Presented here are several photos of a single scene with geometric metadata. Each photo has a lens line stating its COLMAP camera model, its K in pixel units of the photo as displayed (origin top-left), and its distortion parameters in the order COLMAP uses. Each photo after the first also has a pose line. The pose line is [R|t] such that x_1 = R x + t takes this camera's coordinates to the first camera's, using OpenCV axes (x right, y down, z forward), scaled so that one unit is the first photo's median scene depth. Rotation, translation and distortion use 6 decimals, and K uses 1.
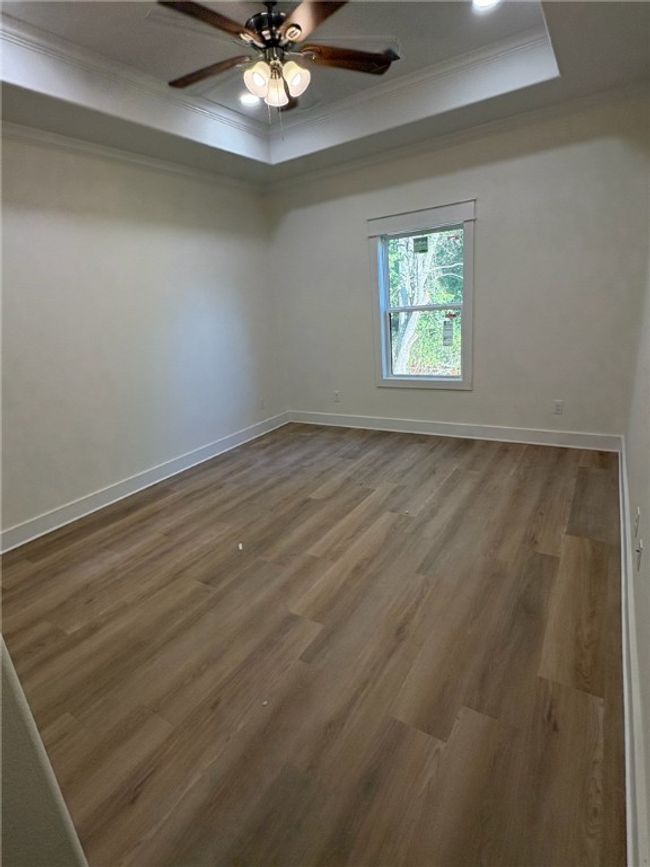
lens RADIAL K [[429.9, 0, 324.8], [0, 429.9, 434.3], [0, 0, 1]] dist [0.003892, 0.000645]
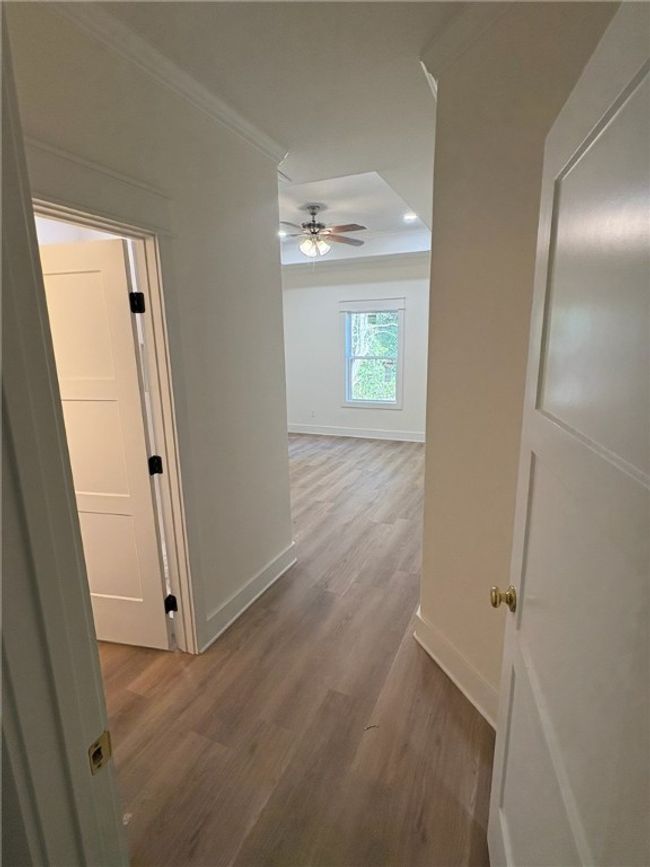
lens RADIAL K [[429.9, 0, 325.6], [0, 429.9, 434.7], [0, 0, 1]] dist [0.003892, 0.000645]
pose [[0.987157, 0.037294, 0.155341, -0.203397], [-0.022184, 0.994950, -0.097892, 0.168160], [-0.158207, 0.093189, 0.982999, -0.572495]]
